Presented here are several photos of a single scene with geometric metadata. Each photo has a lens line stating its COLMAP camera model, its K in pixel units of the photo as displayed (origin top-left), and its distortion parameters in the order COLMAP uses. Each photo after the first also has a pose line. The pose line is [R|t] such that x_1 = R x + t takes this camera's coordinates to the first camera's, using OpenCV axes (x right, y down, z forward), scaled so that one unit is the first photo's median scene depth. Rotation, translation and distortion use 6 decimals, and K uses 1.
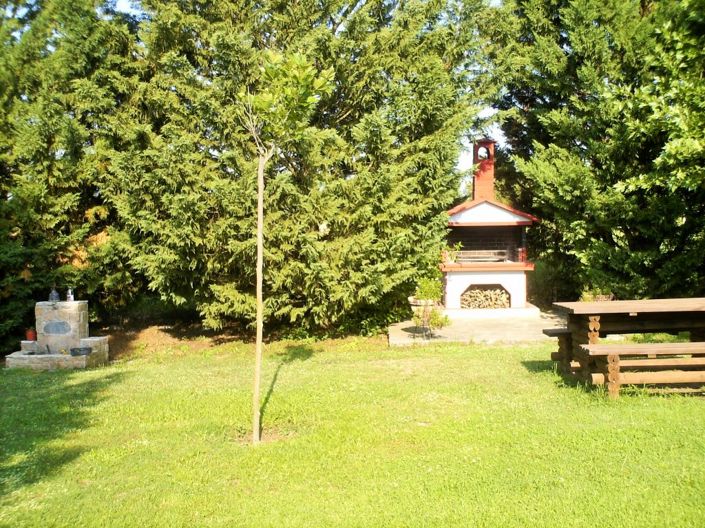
lens RADIAL K [[845.3, 0, 352.5], [0, 845.3, 264.0], [0, 0, 1]] dist [-0.143703, 0.228444]
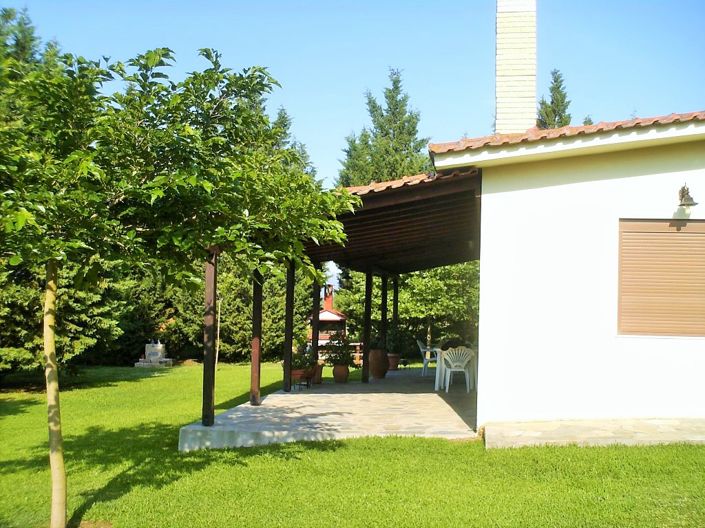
lens RADIAL K [[845.3, 0, 352.5], [0, 845.3, 264.0], [0, 0, 1]] dist [-0.143703, 0.228444]
pose [[0.998687, 0.022448, -0.046038, 0.385224], [-0.027440, 0.993459, -0.110843, 0.069882], [0.043249, 0.111961, 0.992771, -1.620234]]
